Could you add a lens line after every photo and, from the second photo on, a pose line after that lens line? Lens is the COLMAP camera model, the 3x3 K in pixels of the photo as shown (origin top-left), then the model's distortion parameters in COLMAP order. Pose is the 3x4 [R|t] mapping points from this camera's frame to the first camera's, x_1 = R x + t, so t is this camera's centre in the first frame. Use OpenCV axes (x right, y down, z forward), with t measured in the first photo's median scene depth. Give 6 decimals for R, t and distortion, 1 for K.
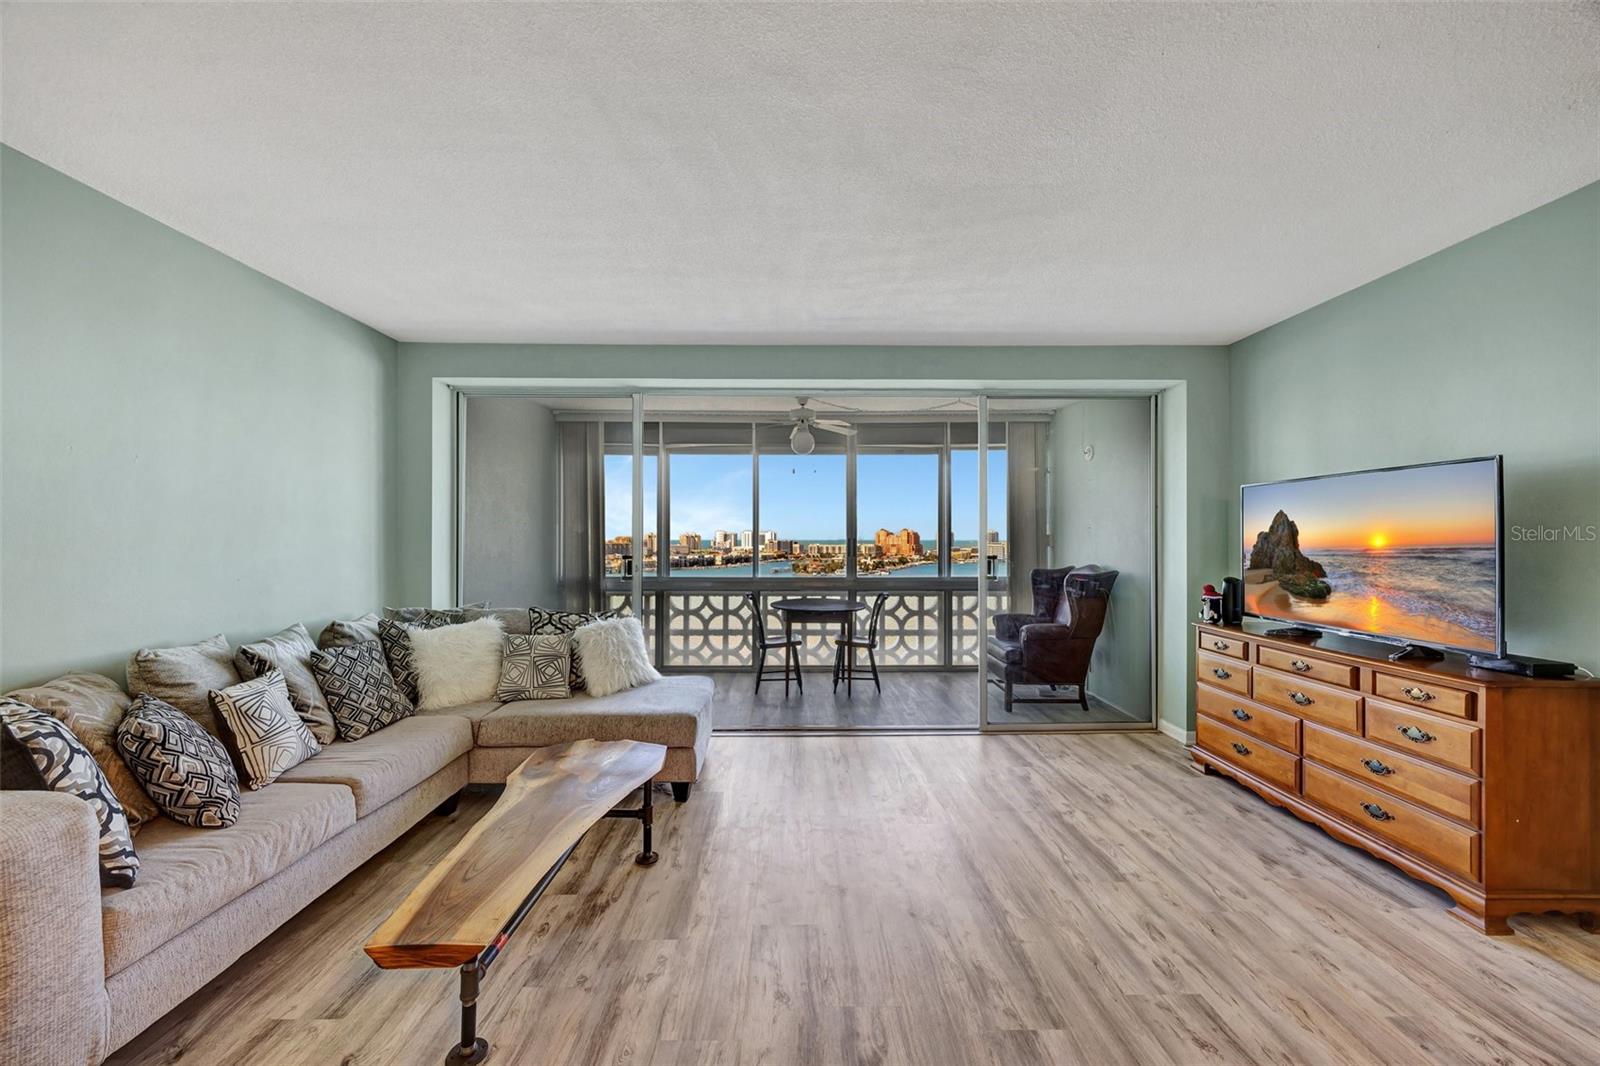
lens RADIAL K [[614.9, 0, 797.5], [0, 614.9, 536.5], [0, 0, 1]] dist [-0.002561, -0.000392]
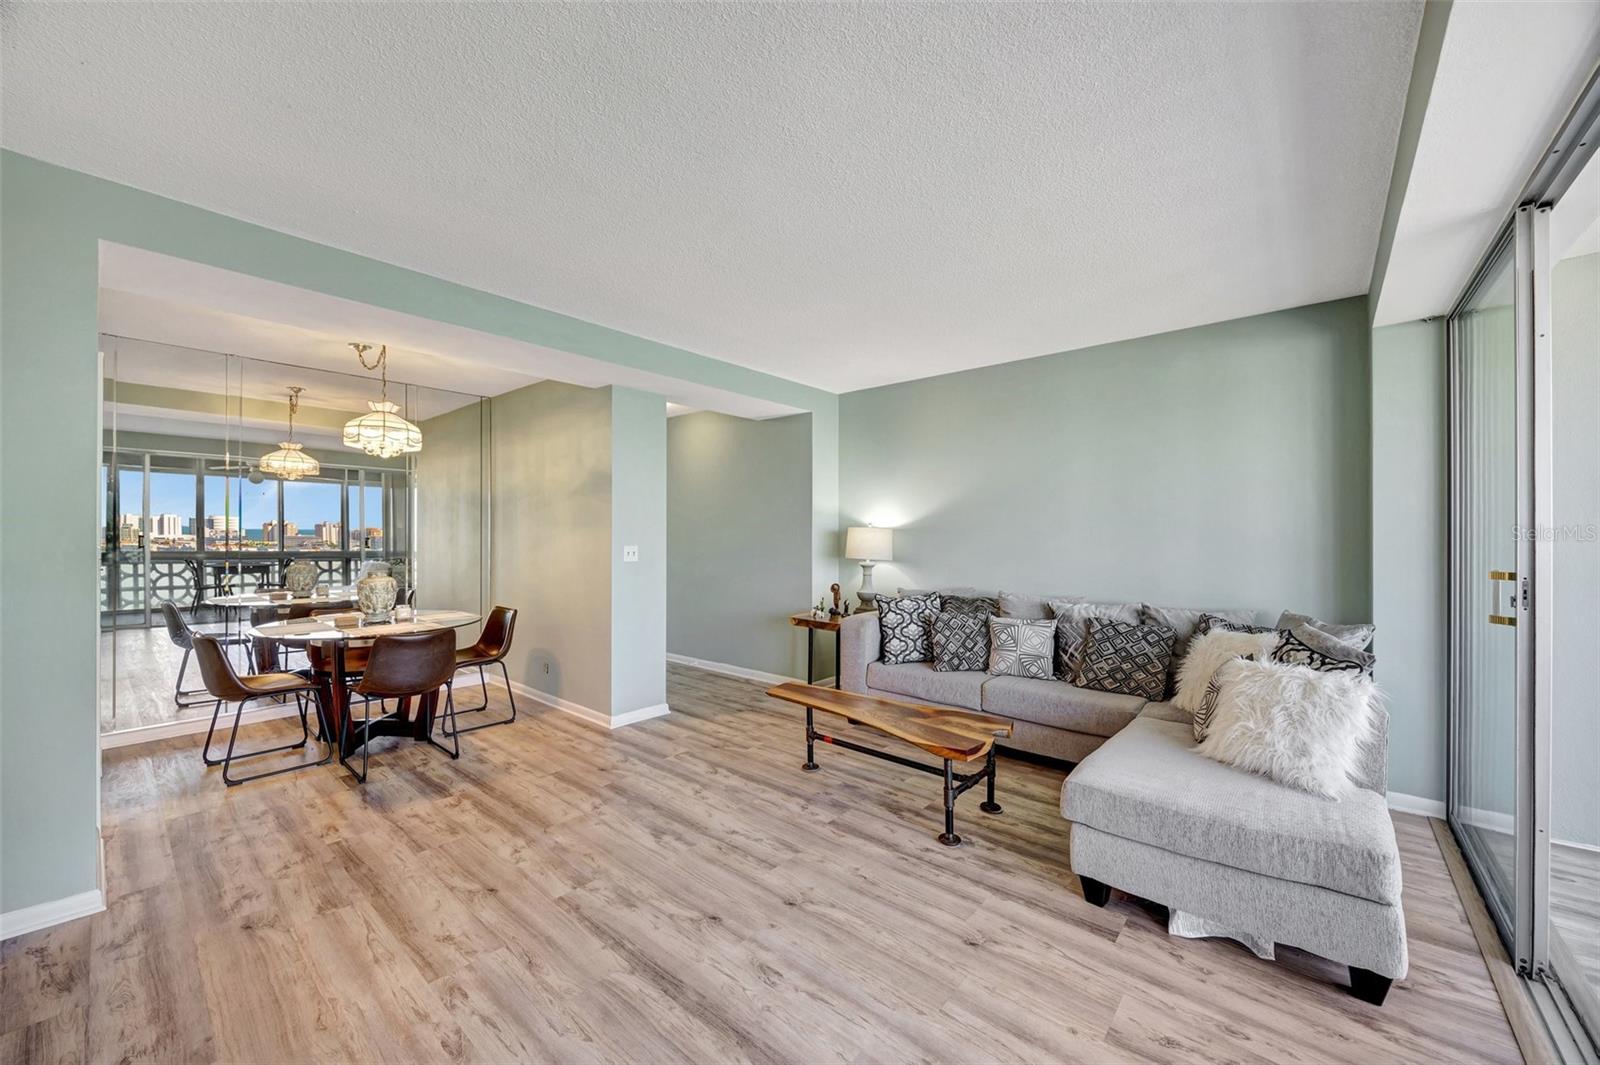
lens RADIAL K [[610.6, 0, 796.2], [0, 610.6, 544.1], [0, 0, 1]] dist [-0.005083, -0.000149]
pose [[-0.666699, 0.009642, -0.745265, 0.552566], [0.001536, 0.999932, 0.011563, 0.004977], [0.745326, 0.006564, -0.666668, 1.177630]]
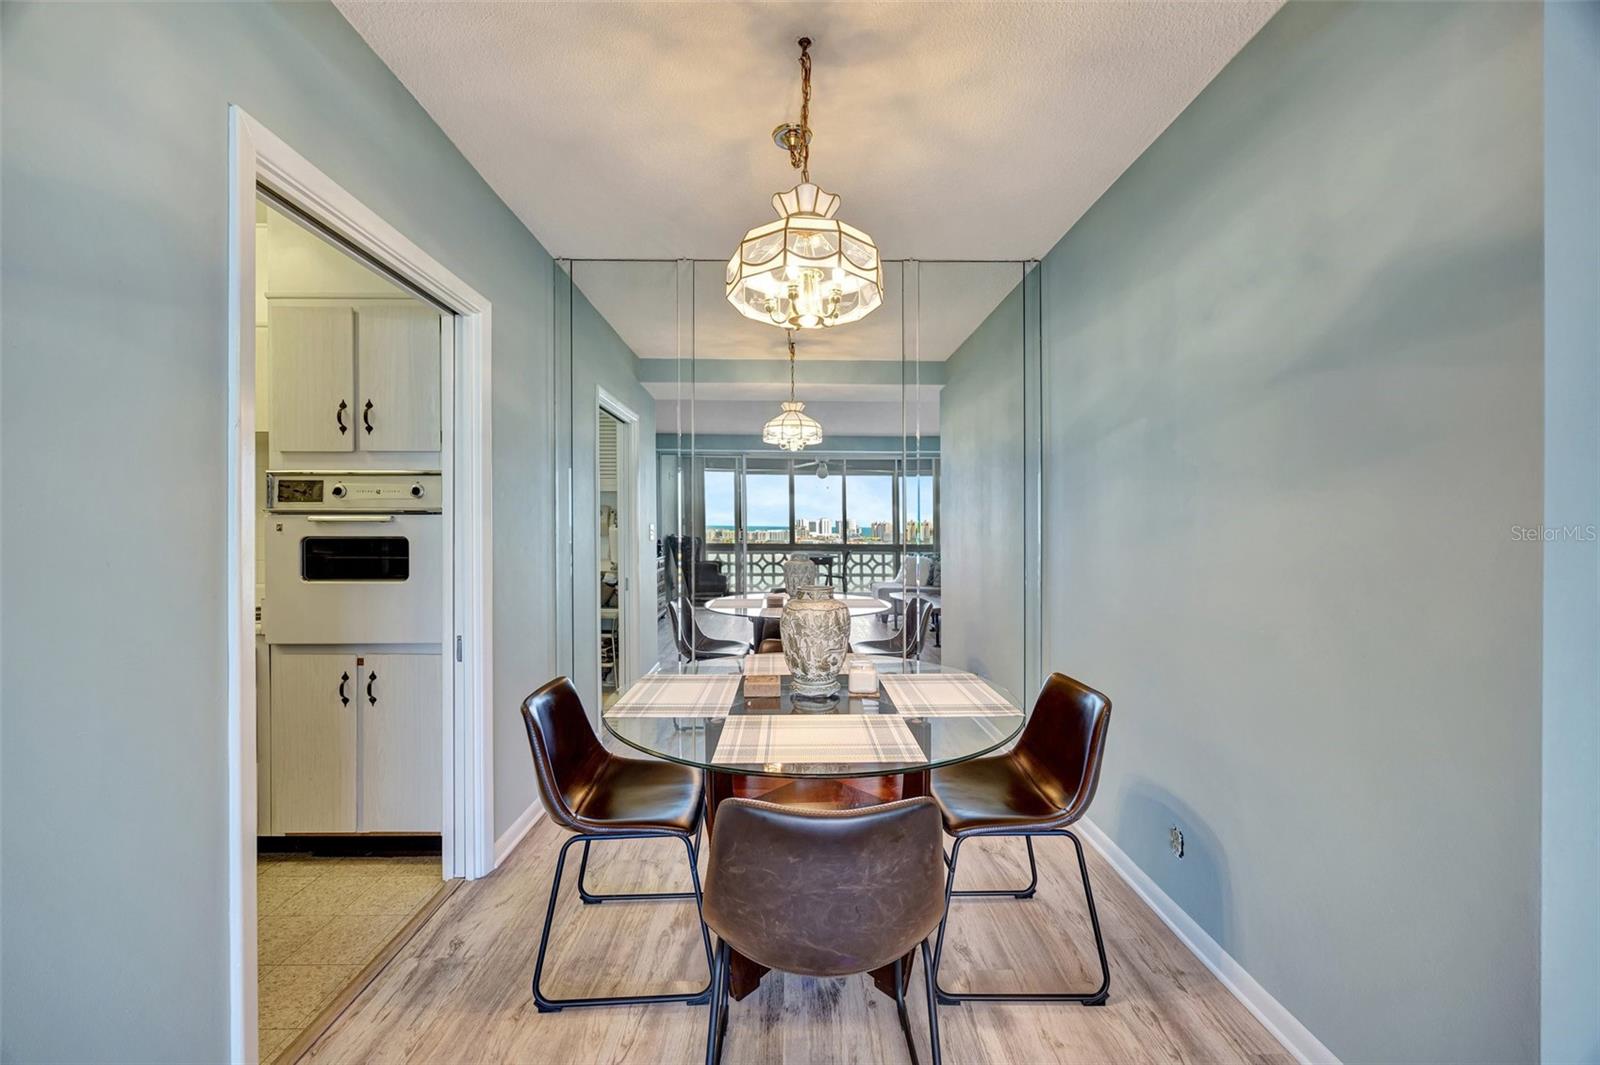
lens RADIAL K [[604.4, 0, 796.5], [0, 604.4, 530.7], [0, 0, 1]] dist [0.001866, -0.000096]
pose [[-0.999991, 0.004266, 0.000622, 0.225331], [0.004262, 0.999970, -0.006512, 0.022068], [-0.000650, -0.006509, -0.999979, 0.327972]]
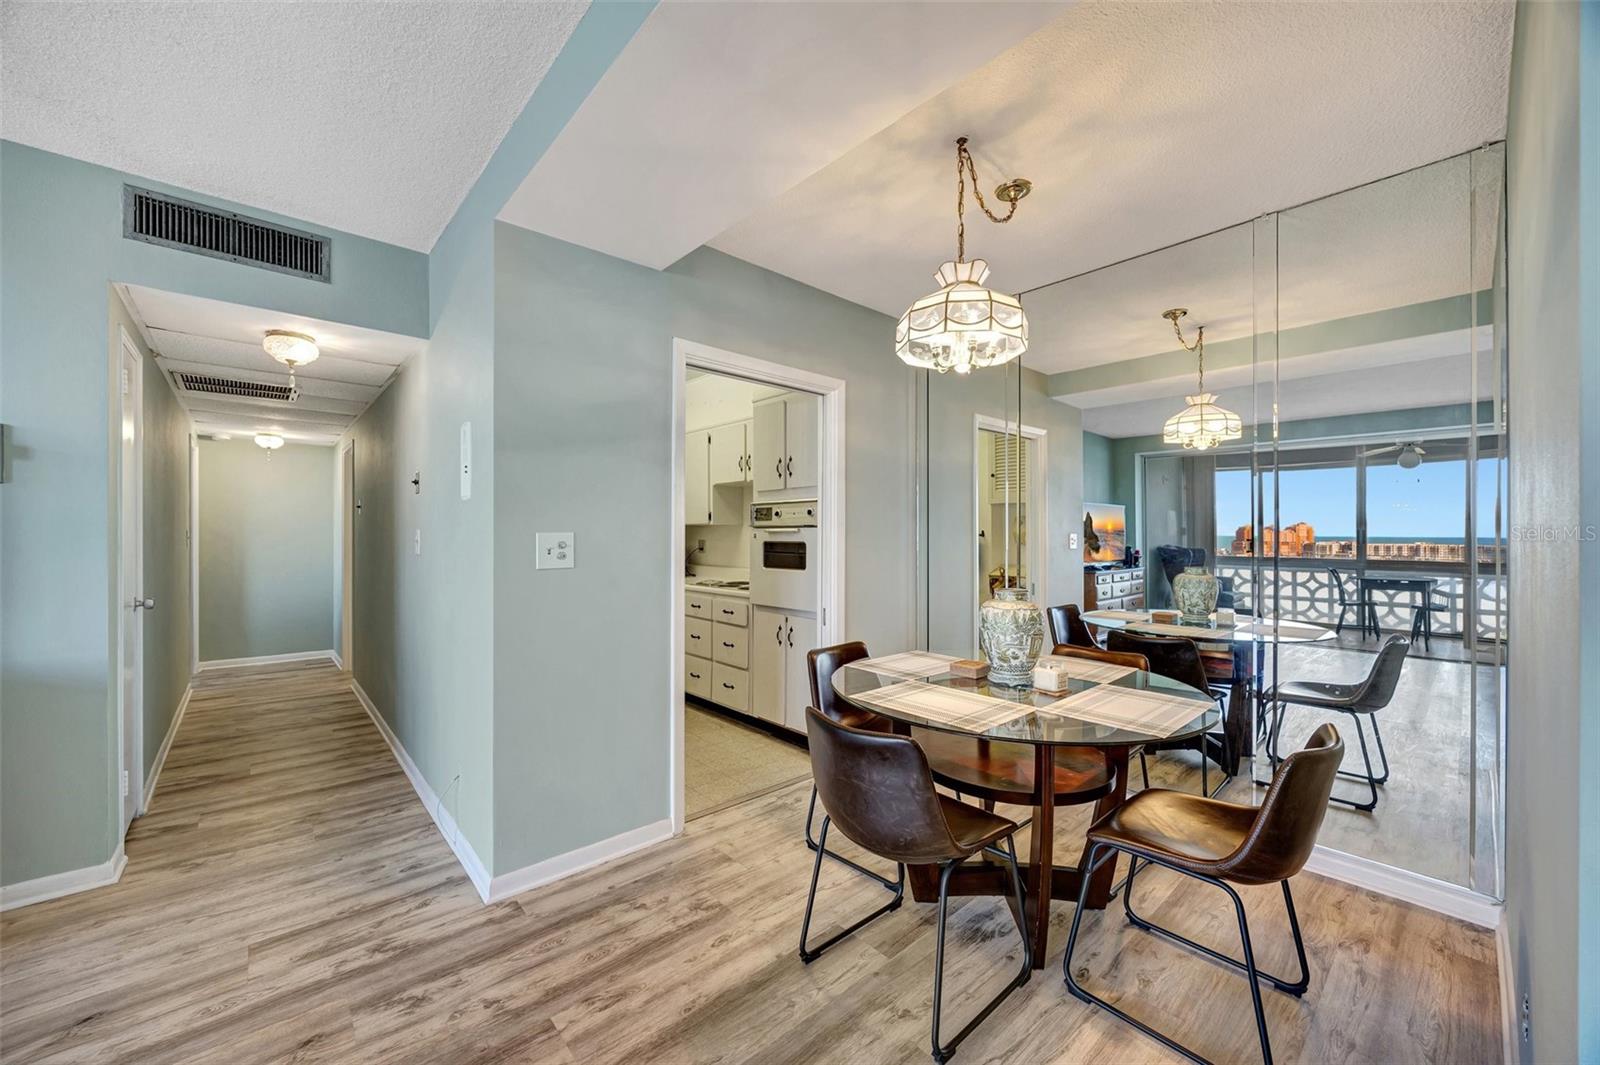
lens RADIAL K [[606.7, 0, 789.3], [0, 606.7, 536.9], [0, 0, 1]] dist [0.000740, -0.000026]
pose [[-0.650123, 0.000468, 0.759828, -0.130964], [-0.010516, 0.999898, -0.009613, 0.024206], [-0.759756, -0.014240, -0.650052, 0.356684]]
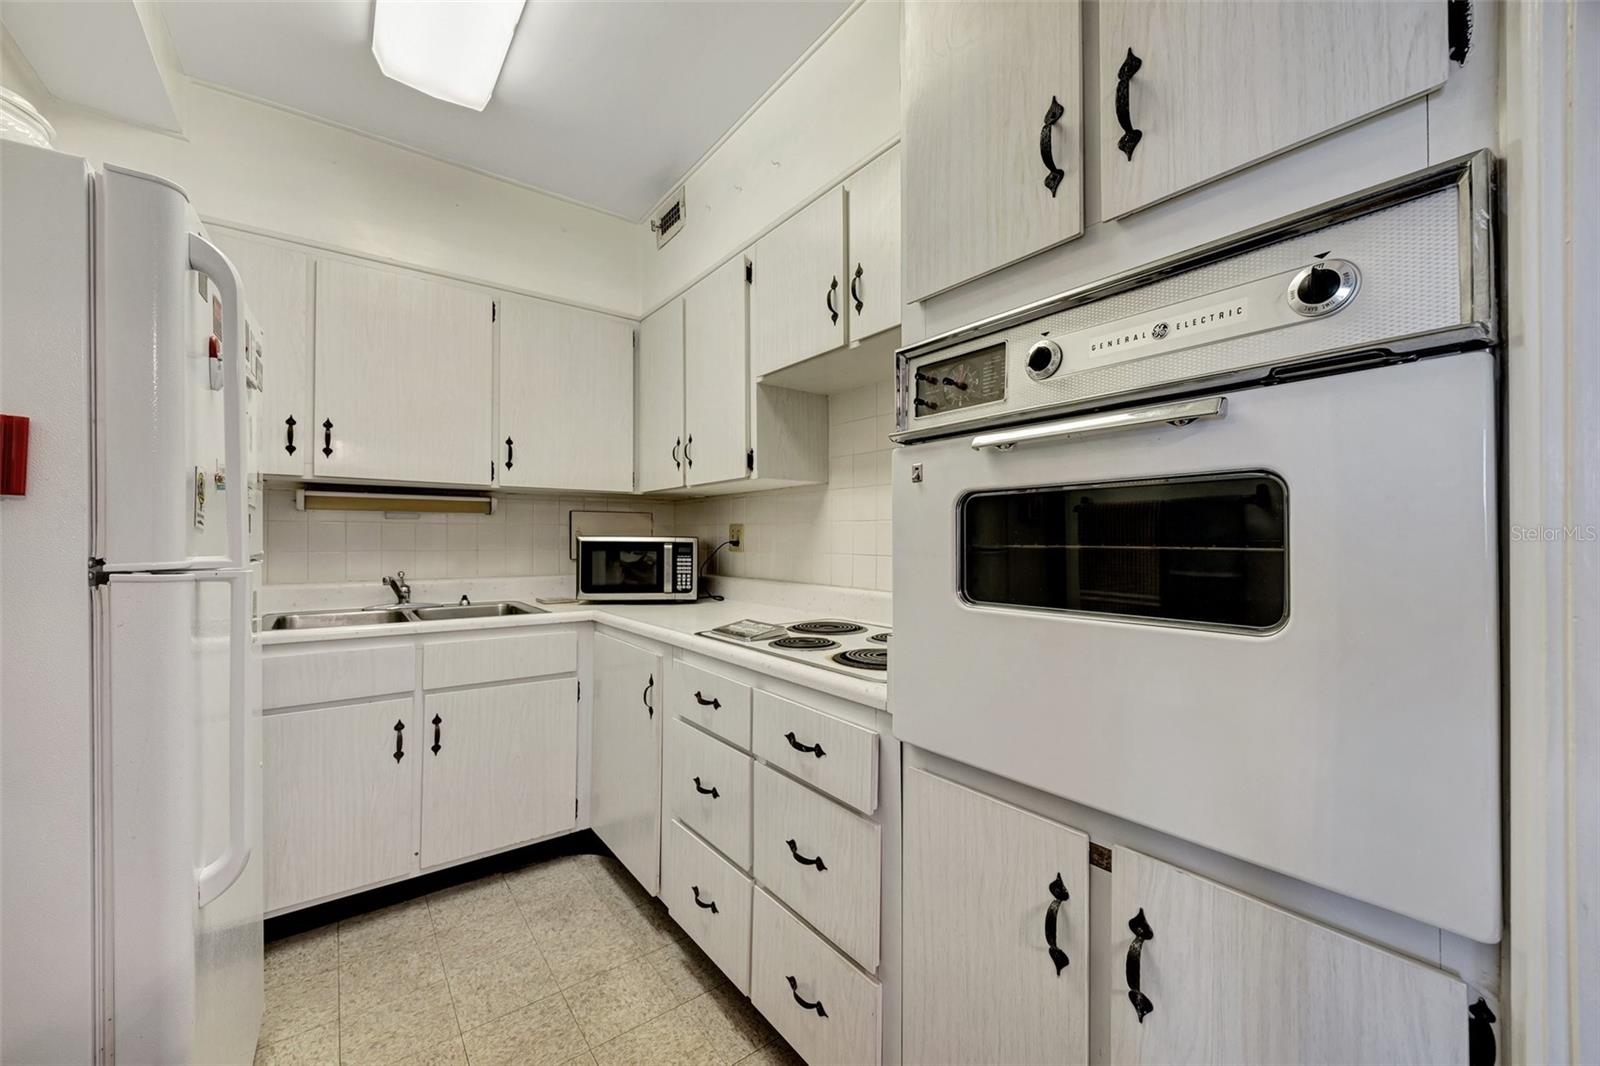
lens RADIAL K [[614.9, 0, 797.5], [0, 614.9, 536.5], [0, 0, 1]] dist [-0.002561, -0.000392]
pose [[-0.593910, 0.007785, 0.804494, 0.614155], [-0.005351, 0.999893, -0.013626, 0.046421], [-0.804514, -0.012397, -0.593804, -0.143190]]
